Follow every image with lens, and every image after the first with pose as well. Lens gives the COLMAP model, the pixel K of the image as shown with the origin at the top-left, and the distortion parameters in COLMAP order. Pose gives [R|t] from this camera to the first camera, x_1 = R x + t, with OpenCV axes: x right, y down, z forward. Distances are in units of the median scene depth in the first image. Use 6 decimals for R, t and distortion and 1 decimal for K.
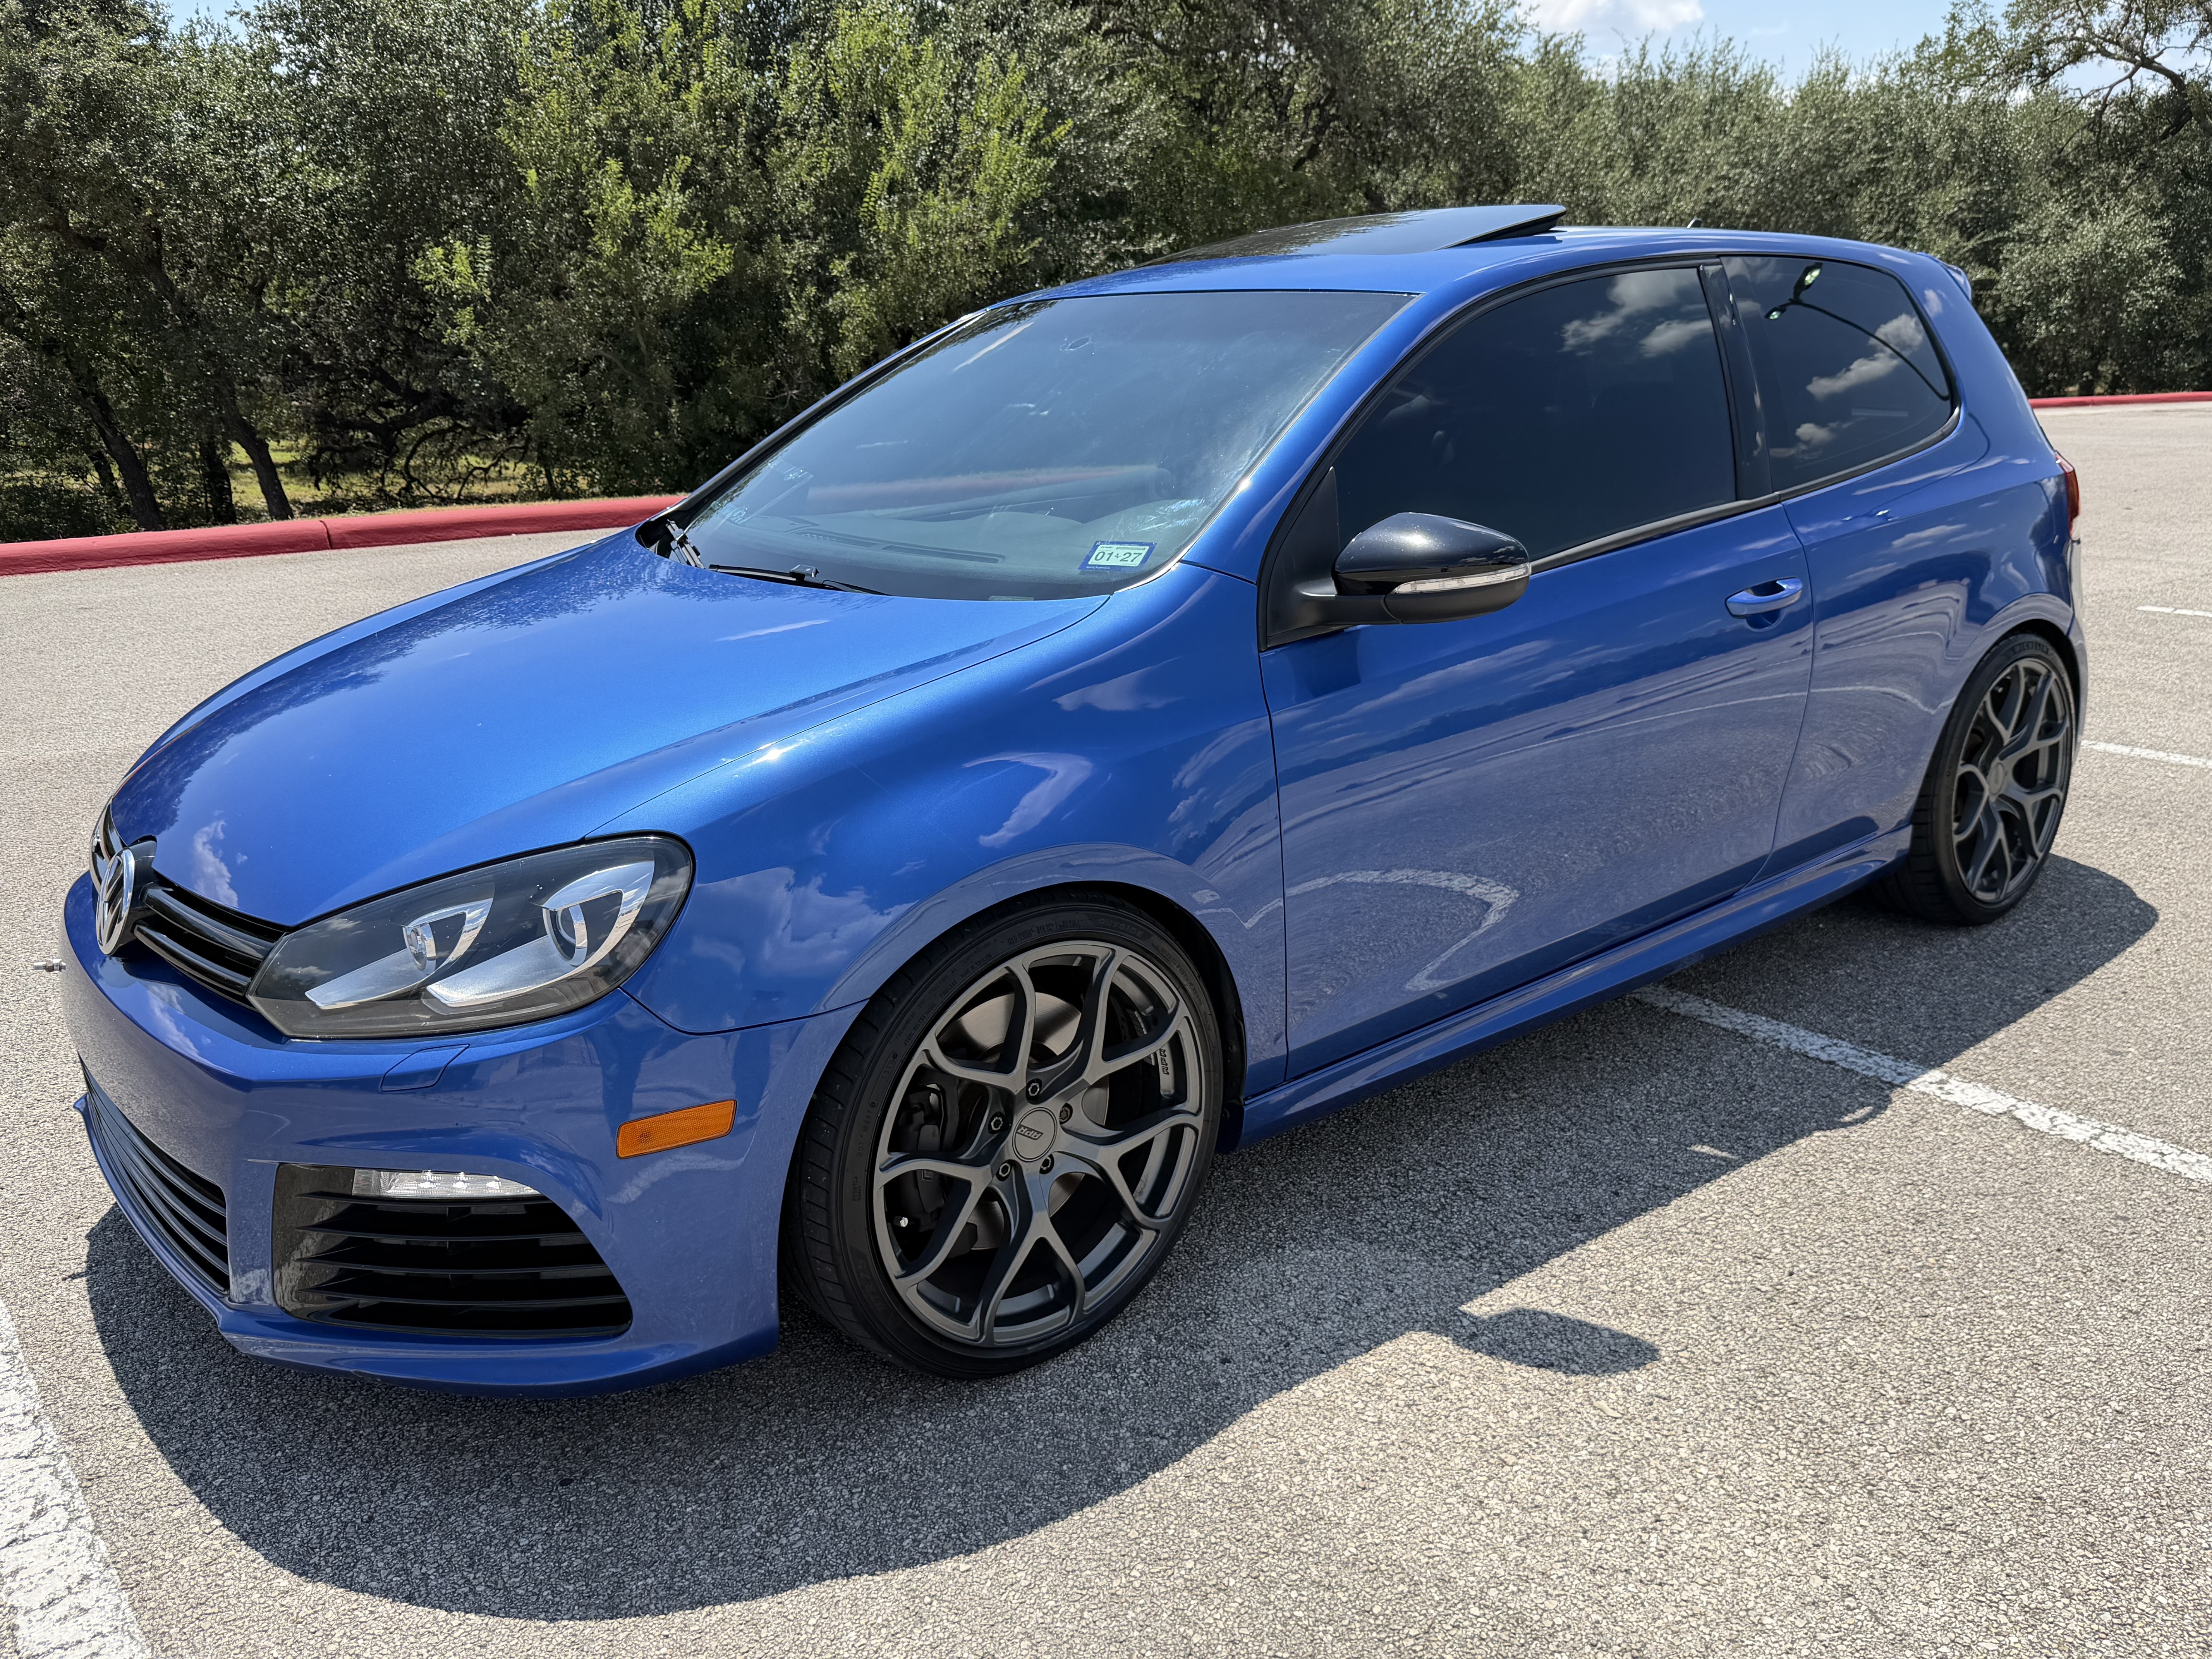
lens RADIAL K [[1854.3, 0, 1106.0], [0, 1854.3, 829.5], [0, 0, 1]] dist [-0.002007, -0.013321]
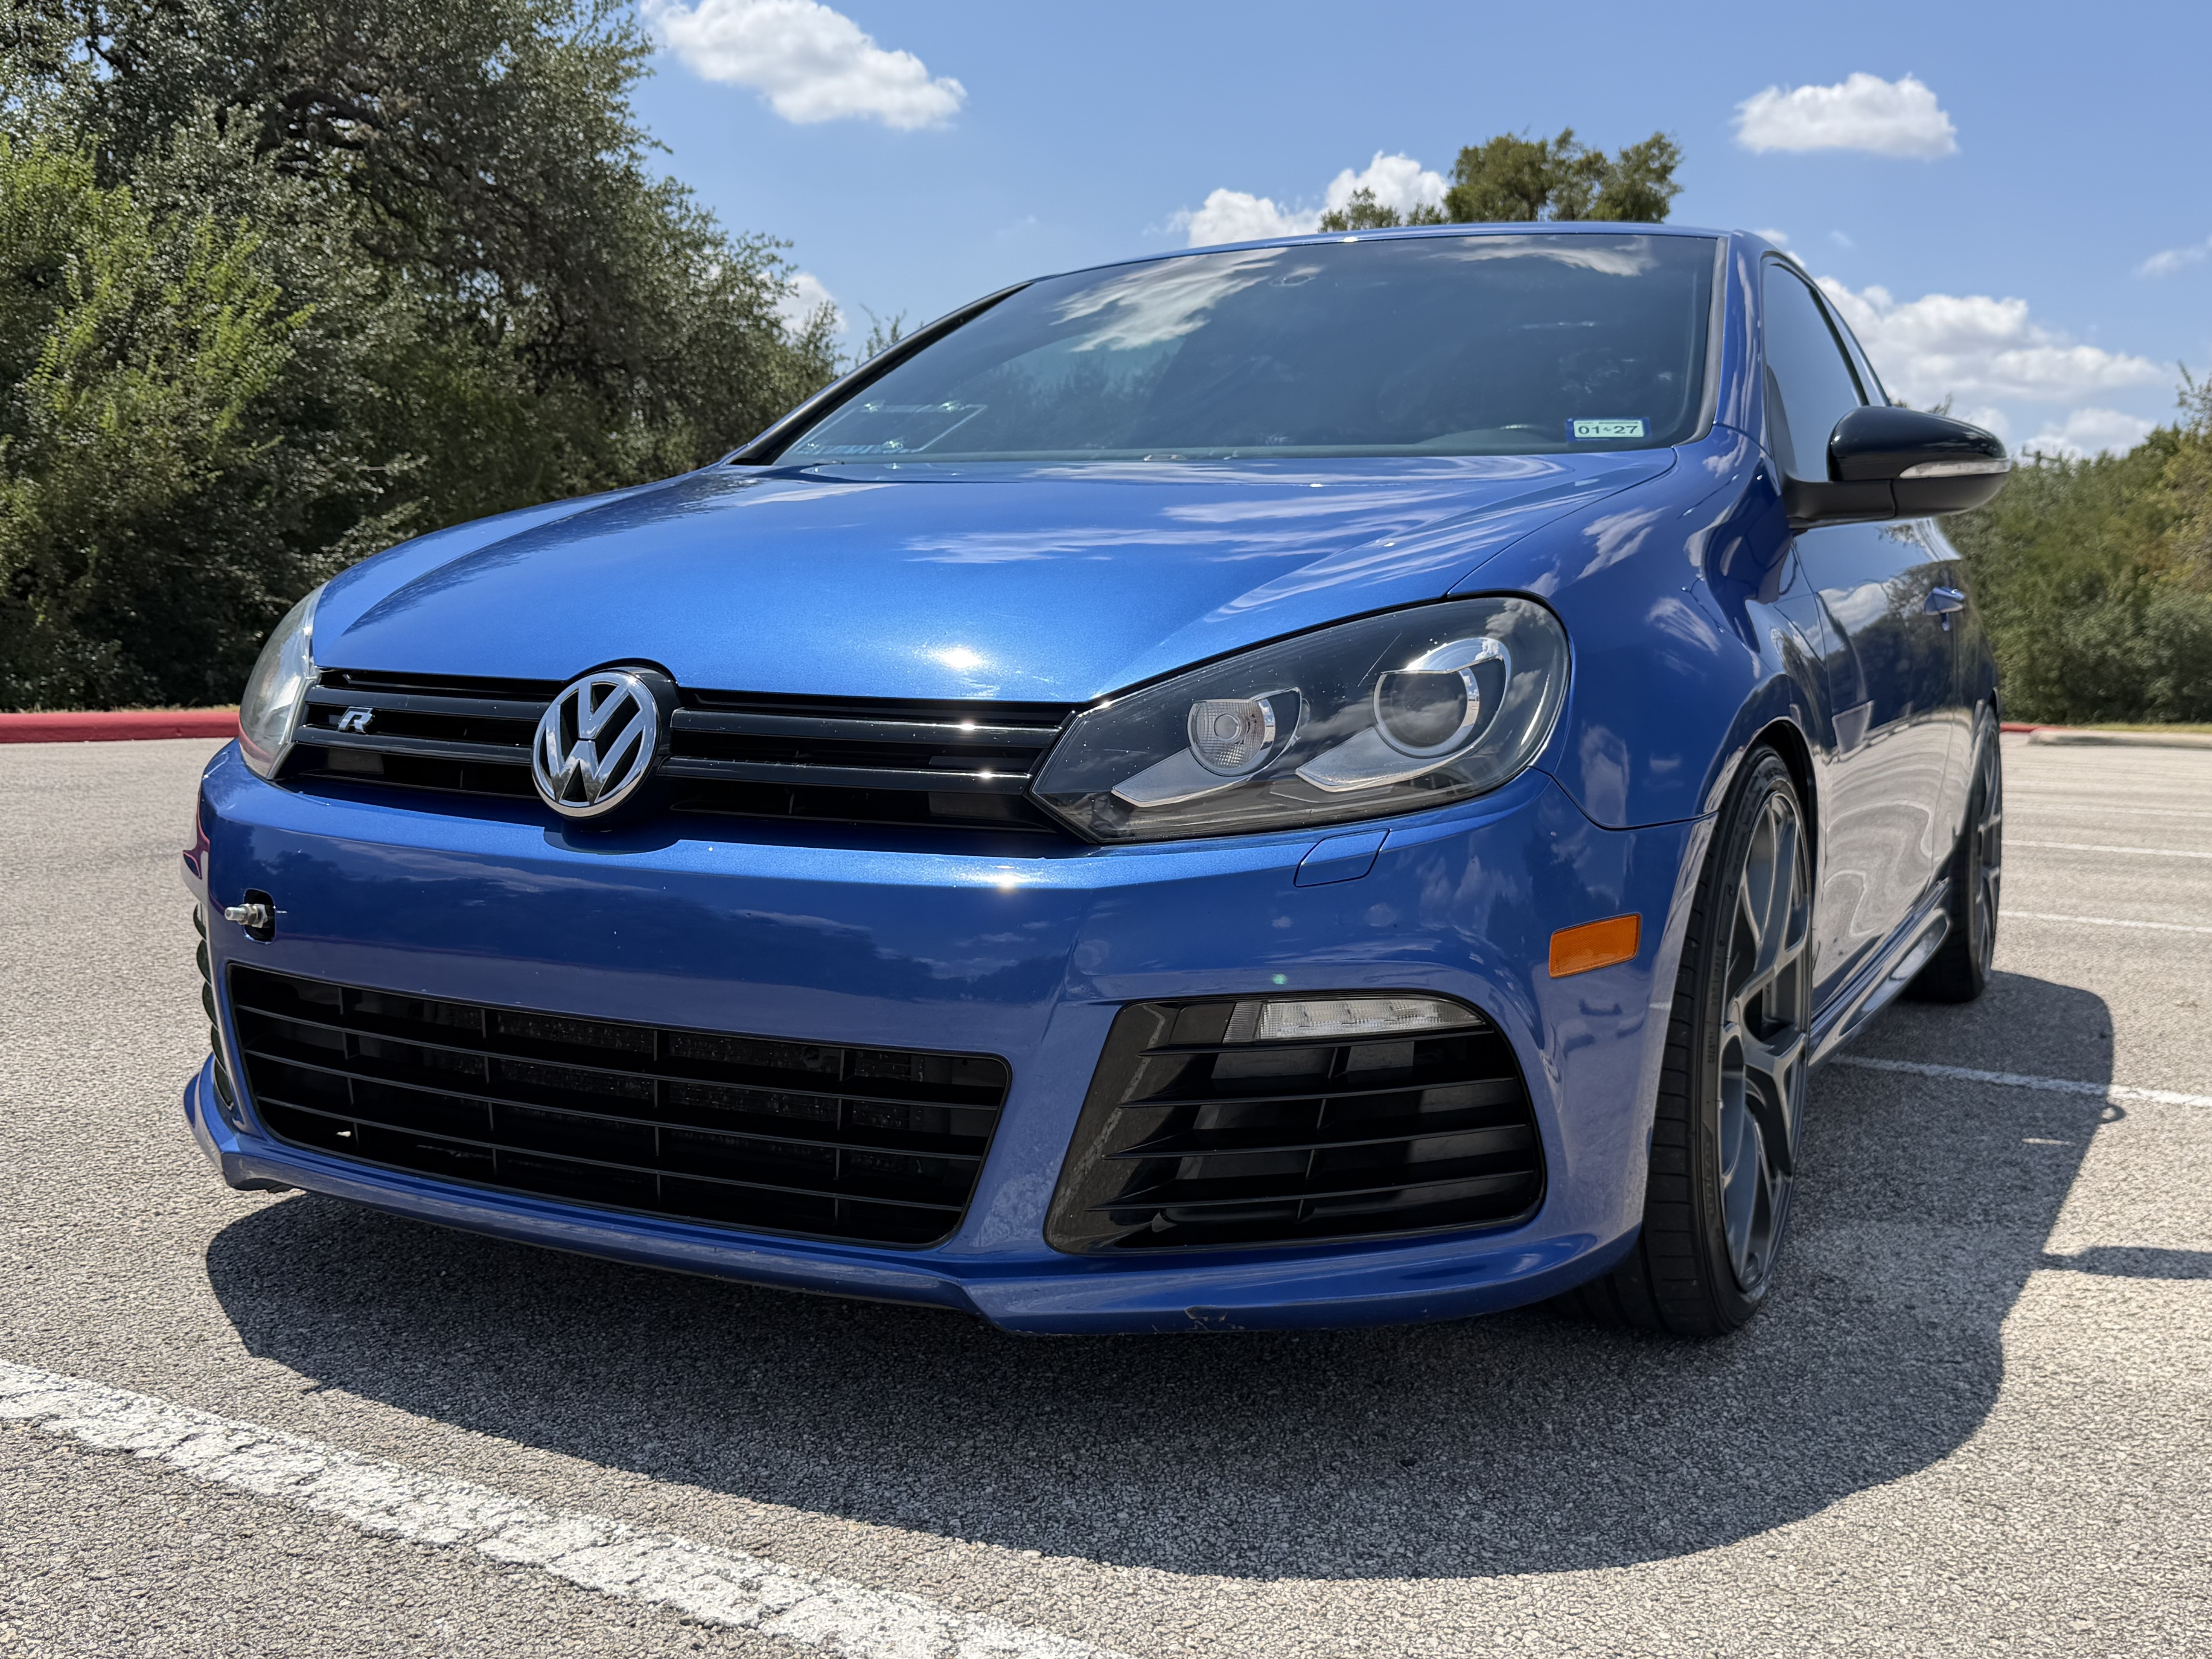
lens RADIAL K [[2196.0, 0, 1106.0], [0, 2196.0, 829.5], [0, 0, 1]] dist [0.008304, 0.000274]
pose [[0.906946, 0.018039, 0.420861, -0.107211], [0.060645, 0.983083, -0.172826, 0.034434], [-0.416860, 0.182268, 0.890509, 0.030796]]
